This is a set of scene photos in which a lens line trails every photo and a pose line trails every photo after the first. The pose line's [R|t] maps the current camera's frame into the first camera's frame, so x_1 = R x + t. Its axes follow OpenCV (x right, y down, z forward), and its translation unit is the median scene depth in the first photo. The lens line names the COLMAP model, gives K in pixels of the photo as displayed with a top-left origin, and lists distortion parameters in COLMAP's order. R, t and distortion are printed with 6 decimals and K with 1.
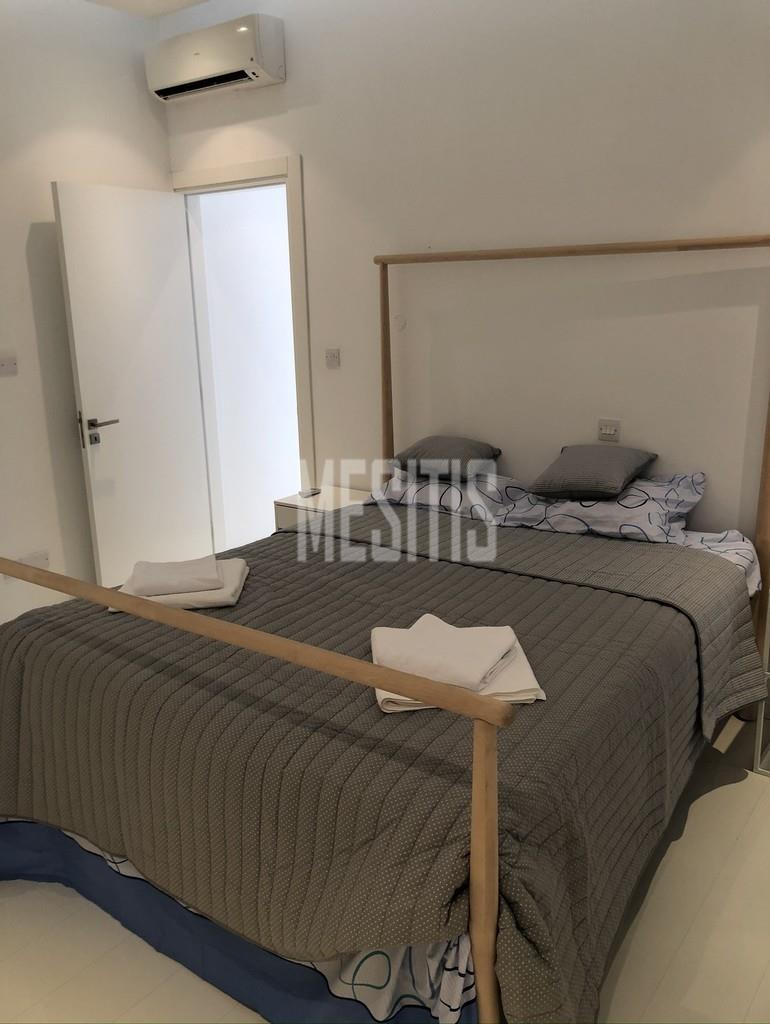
lens RADIAL K [[841.7, 0, 379.6], [0, 841.7, 494.7], [0, 0, 1]] dist [0.043090, -0.094570]
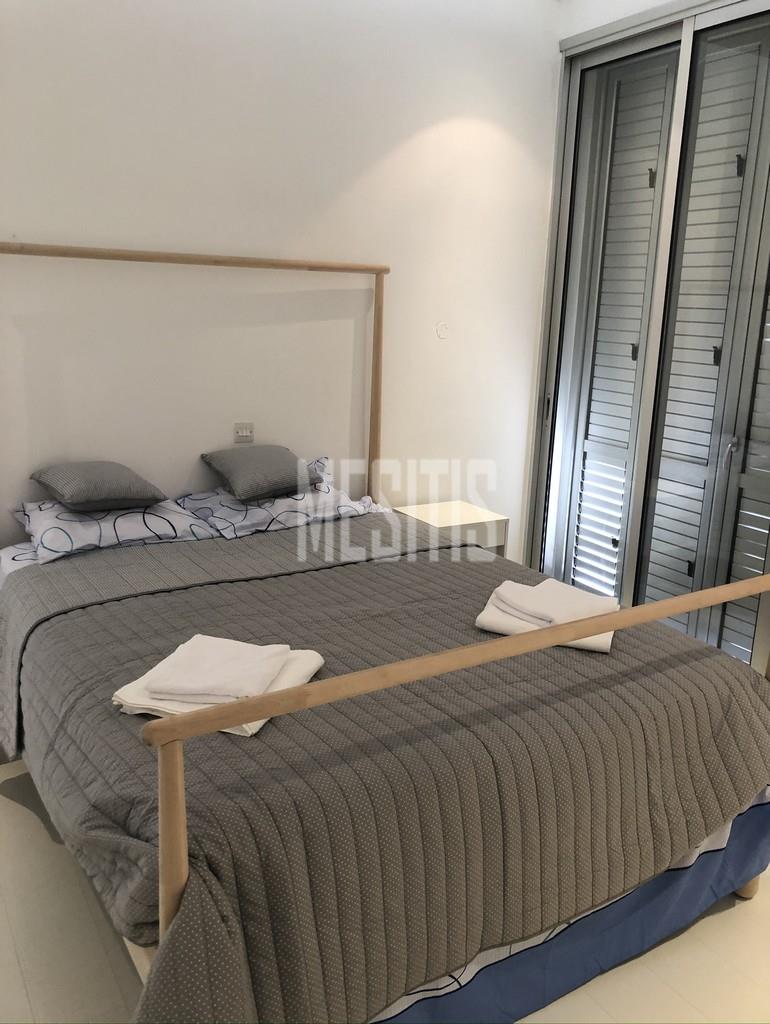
lens RADIAL K [[841.7, 0, 379.6], [0, 841.7, 494.7], [0, 0, 1]] dist [0.043090, -0.094570]
pose [[0.377845, -0.166596, 0.910757, -0.681347], [0.180044, 0.978121, 0.104223, -0.084171], [-0.908195, 0.124596, 0.399573, 0.456292]]
